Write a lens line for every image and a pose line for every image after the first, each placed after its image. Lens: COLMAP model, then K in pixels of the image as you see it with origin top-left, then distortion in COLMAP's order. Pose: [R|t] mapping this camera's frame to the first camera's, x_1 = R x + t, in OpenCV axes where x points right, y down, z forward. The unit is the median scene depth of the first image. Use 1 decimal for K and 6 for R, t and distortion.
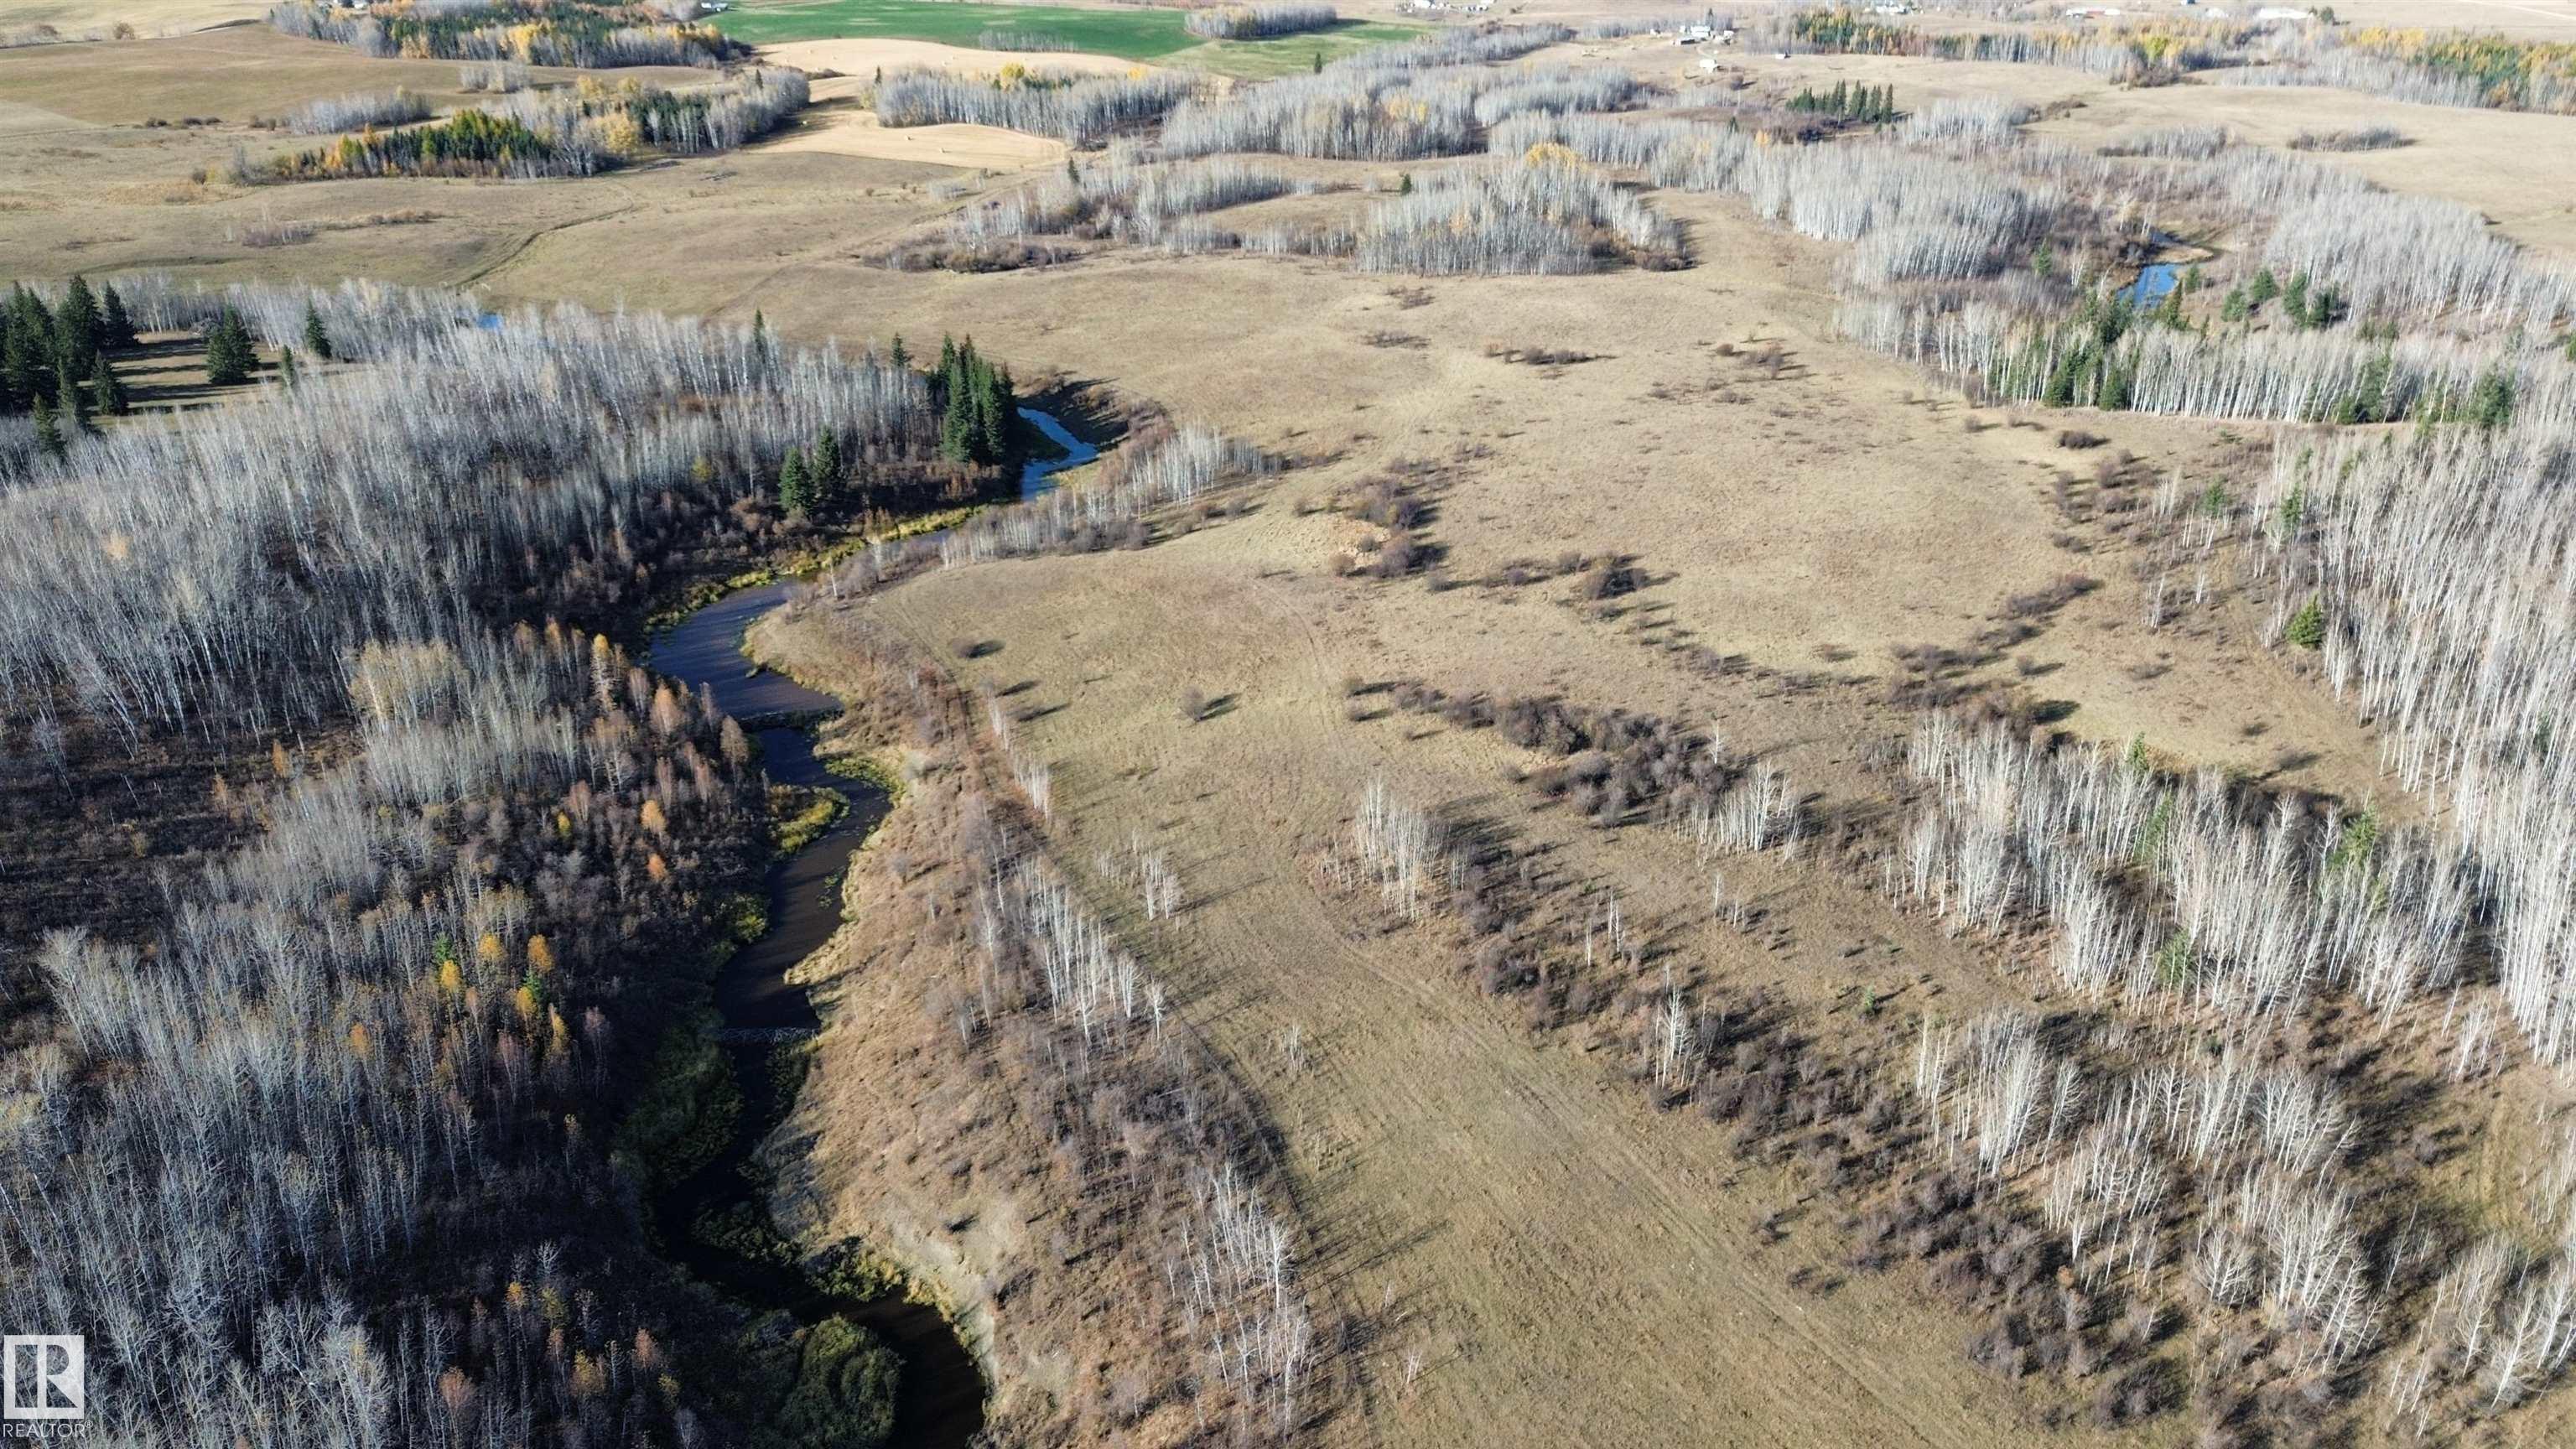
lens RADIAL K [[1809.0, 0, 1286.1], [0, 1809.0, 726.6], [0, 0, 1]] dist [0.081049, -0.083633]
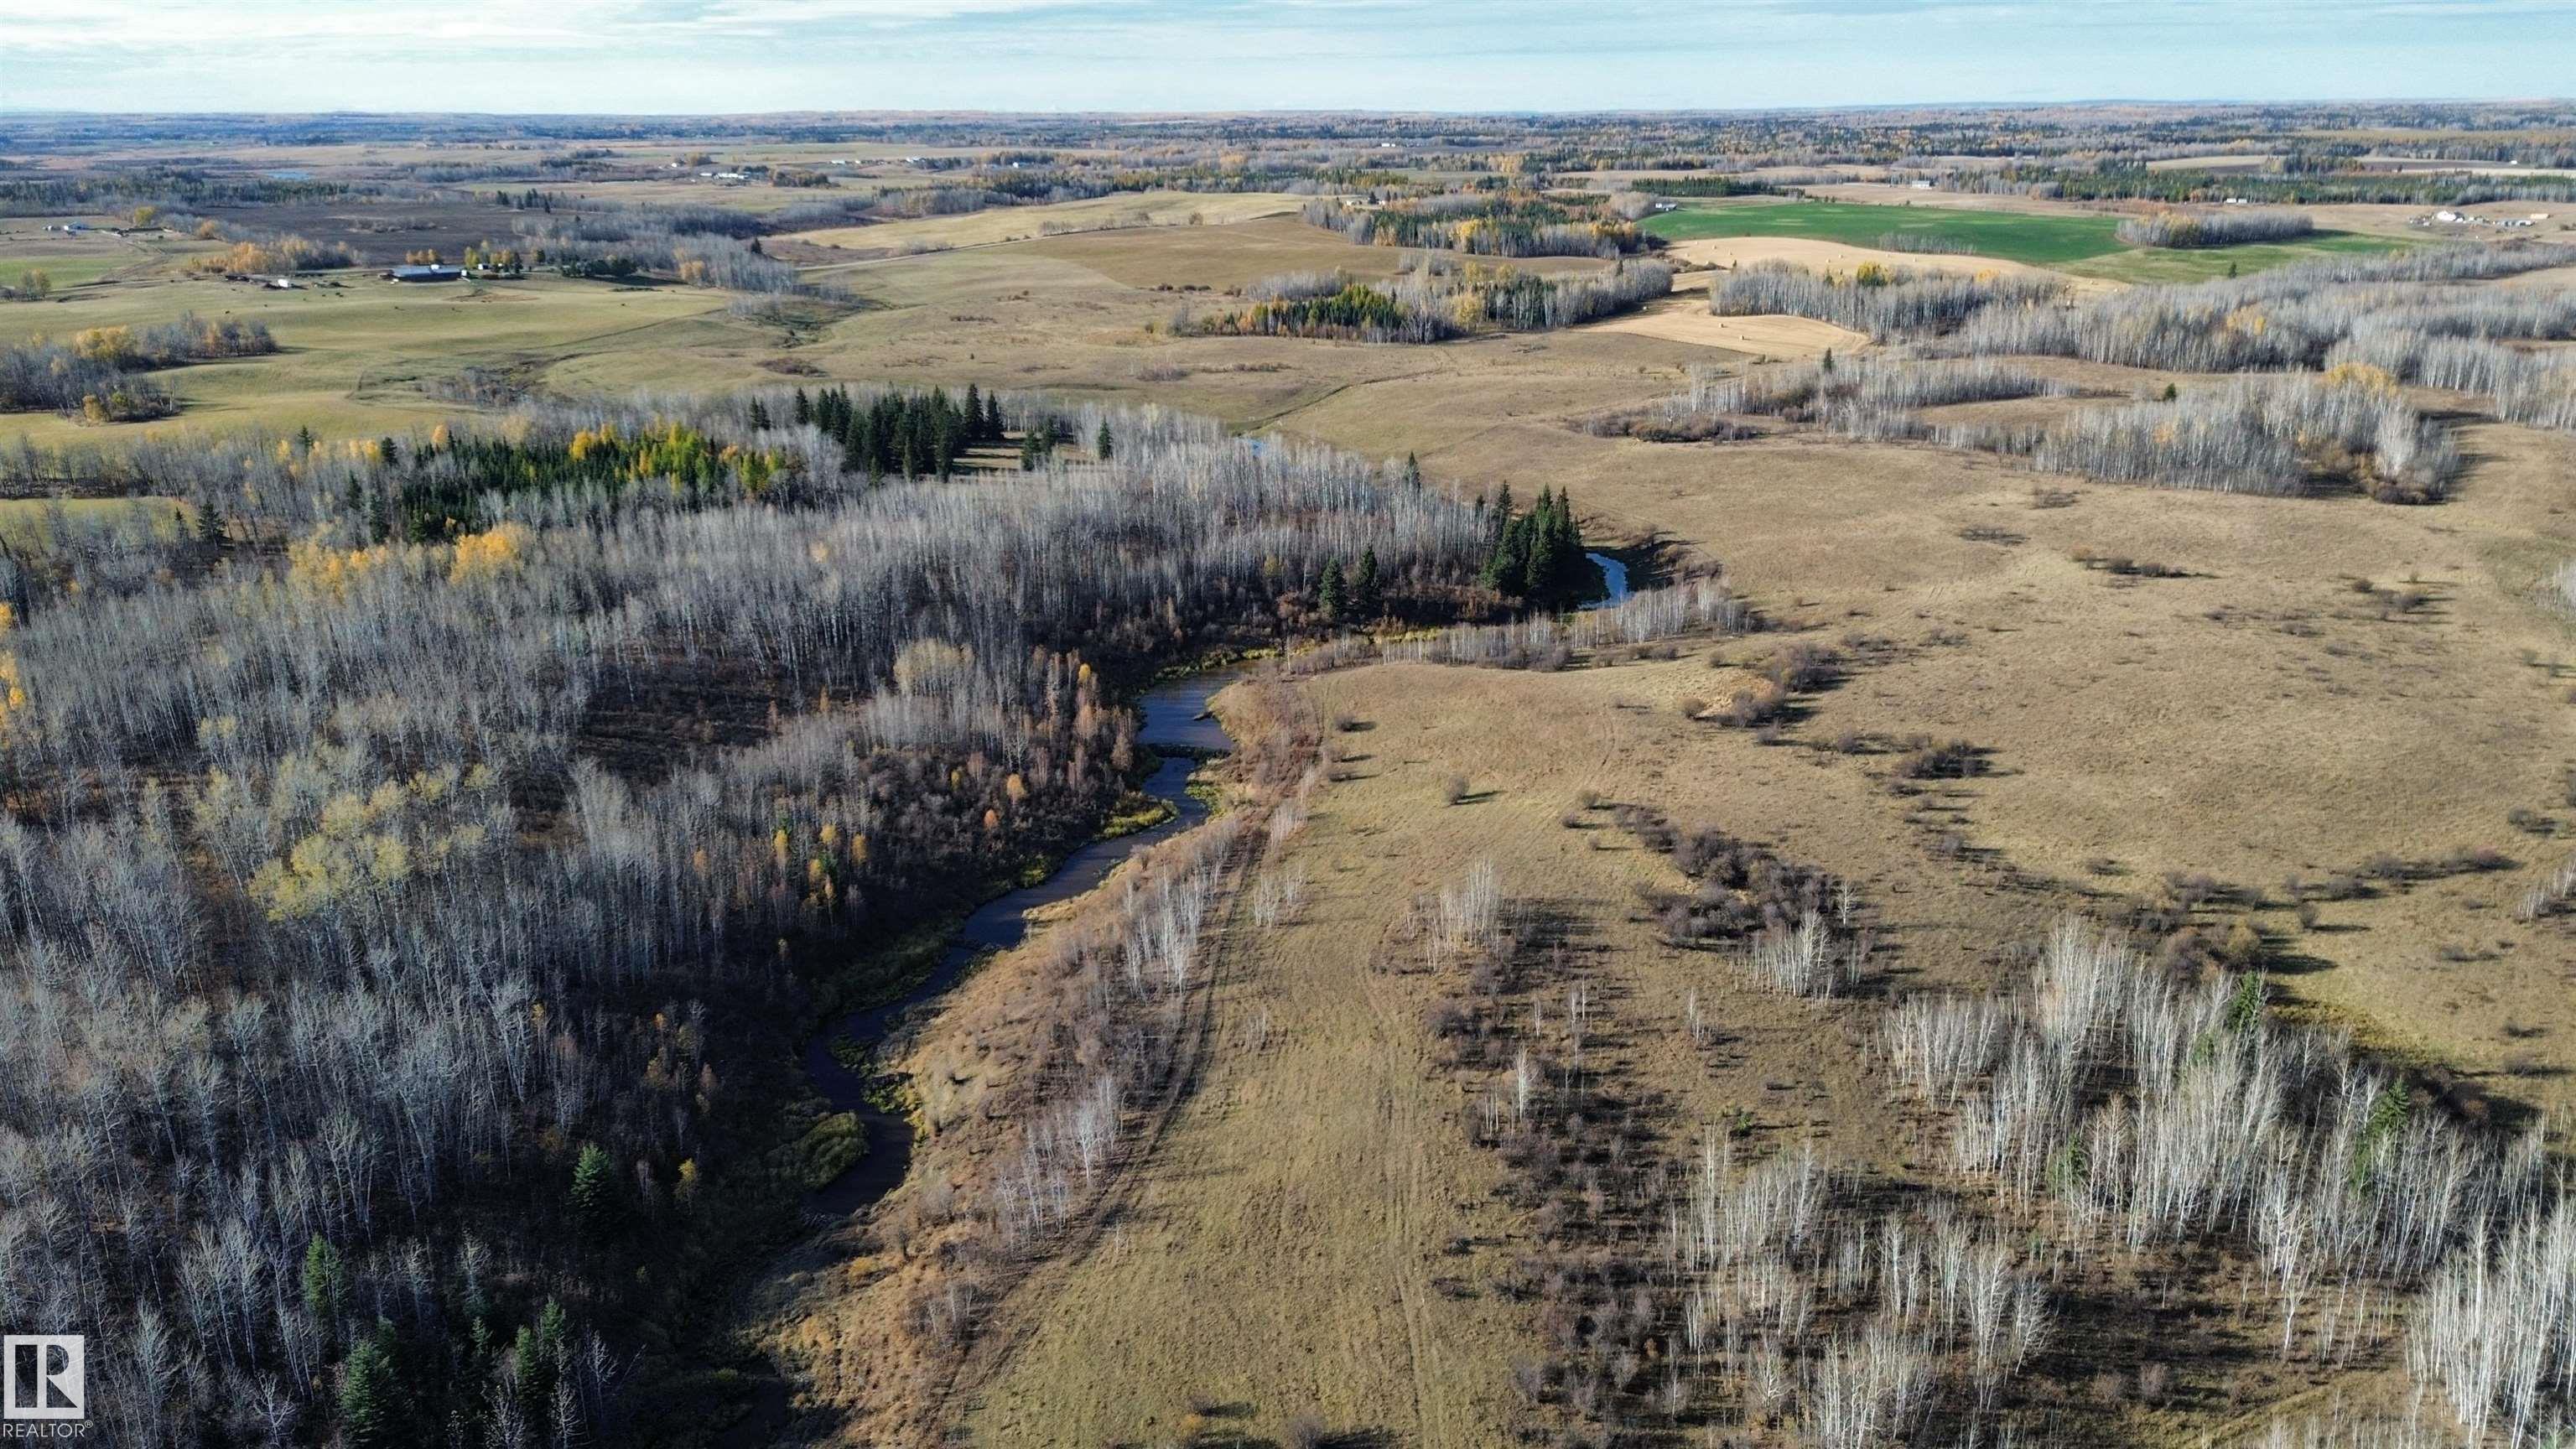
lens RADIAL K [[1805.9, 0, 1296.1], [0, 1805.9, 740.5], [0, 0, 1]] dist [0.070719, -0.066207]
pose [[0.861552, 0.166358, -0.479638, 0.239438], [-0.209425, 0.977114, -0.037277, 0.012104], [0.462459, 0.132564, 0.876674, -0.027357]]
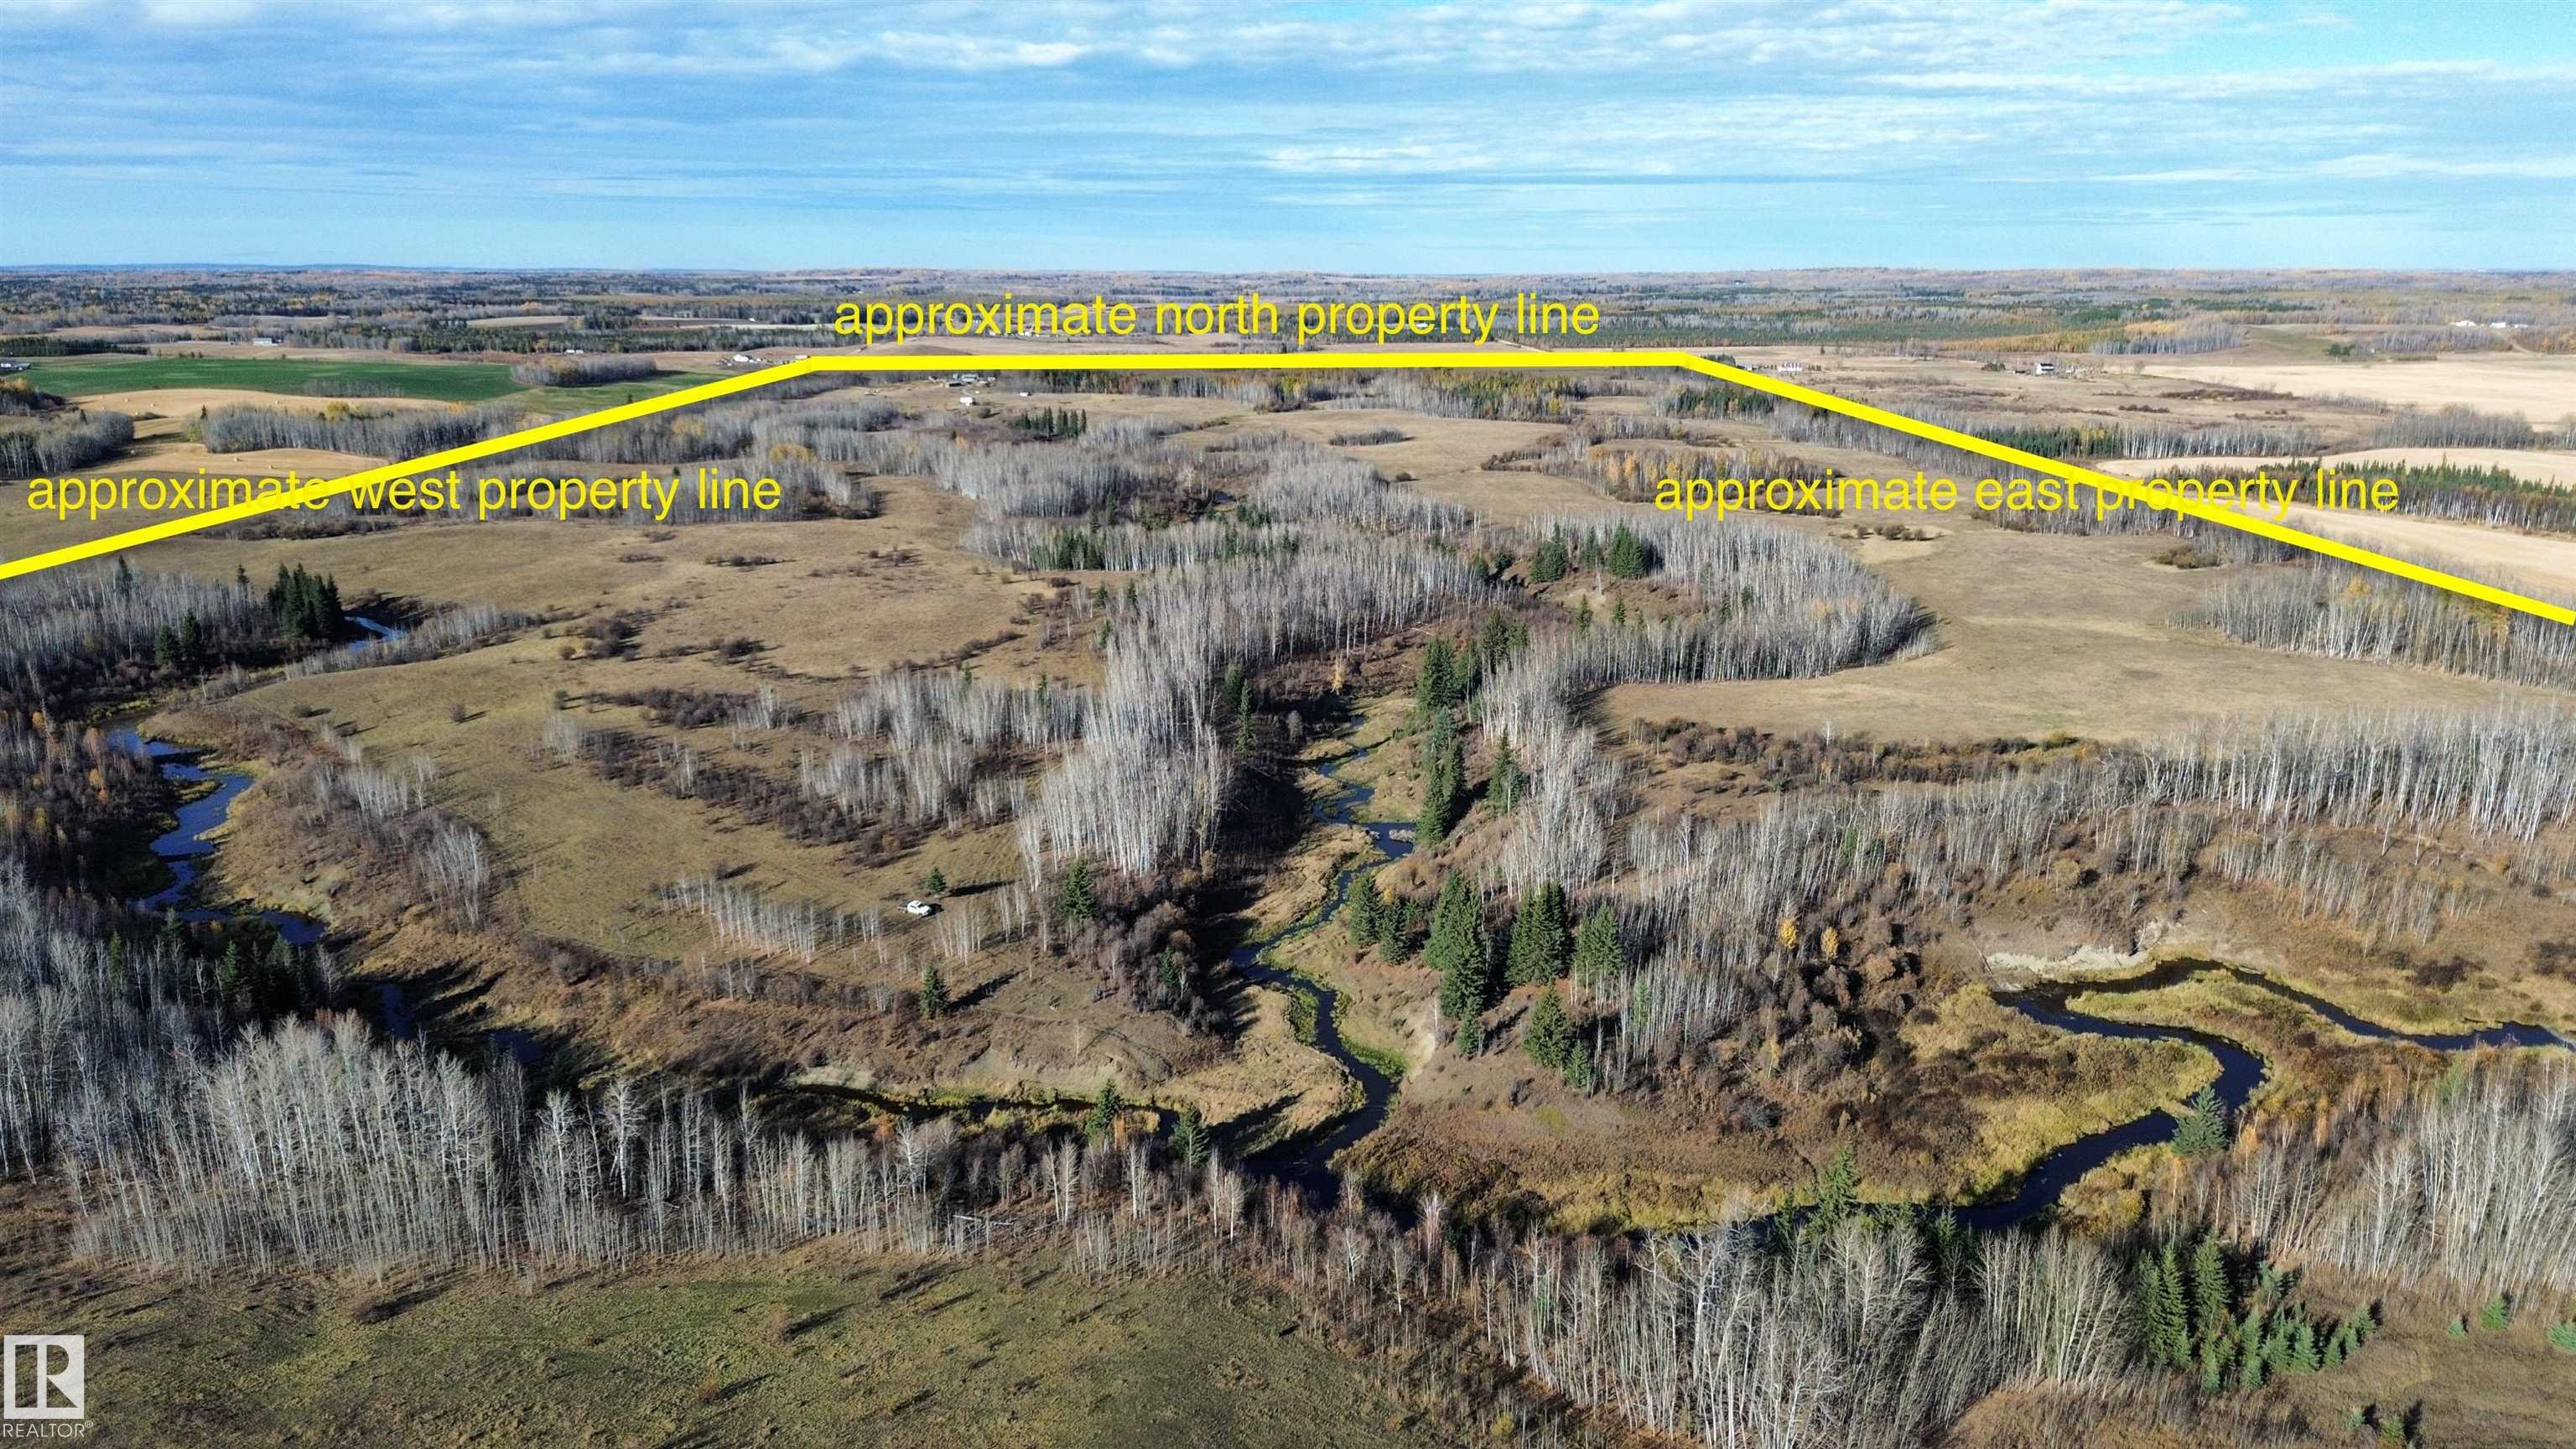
lens RADIAL K [[1818.0, 0, 1283.0], [0, 1818.0, 729.9], [0, 0, 1]] dist [0.079883, -0.077997]
pose [[0.947929, -0.073694, 0.309837, 0.085593], [0.128520, 0.978644, -0.160432, 0.223363], [-0.291398, 0.191898, 0.937157, -0.488971]]
